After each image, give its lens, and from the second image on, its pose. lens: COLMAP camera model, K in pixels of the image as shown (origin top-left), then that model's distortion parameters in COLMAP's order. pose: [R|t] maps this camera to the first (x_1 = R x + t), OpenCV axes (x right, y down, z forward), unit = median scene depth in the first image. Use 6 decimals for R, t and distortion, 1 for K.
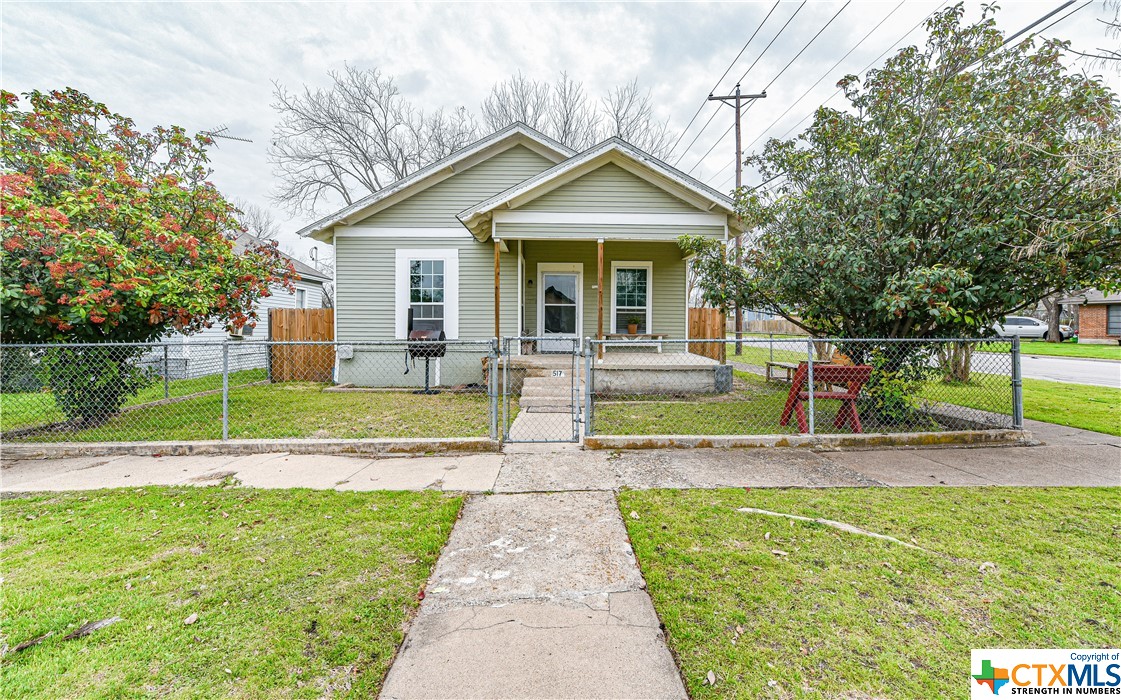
lens RADIAL K [[435.0, 0, 561.4], [0, 435.0, 299.9], [0, 0, 1]] dist [-0.003918, -0.000027]
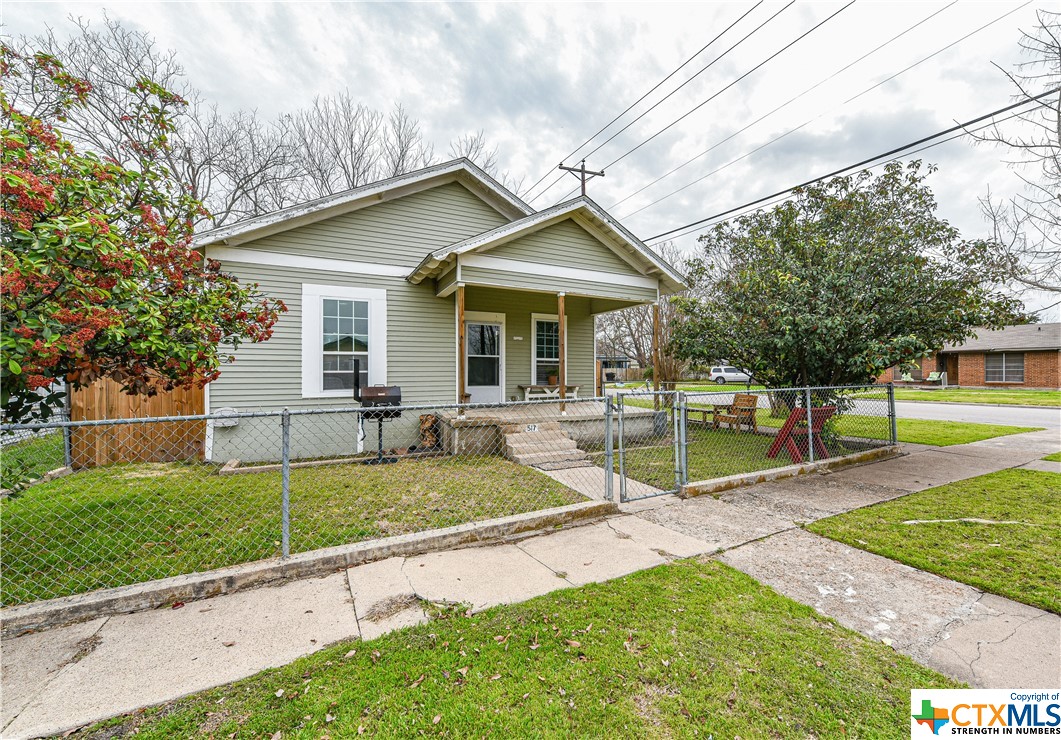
lens RADIAL K [[432.2, 0, 530.5], [0, 432.2, 370.0], [0, 0, 1]] dist [0.000849, -0.000217]
pose [[0.892419, -0.005764, 0.451171, -0.425373], [-0.018725, 0.998584, 0.049797, -0.009414], [-0.450819, -0.052888, 0.891047, 0.133135]]
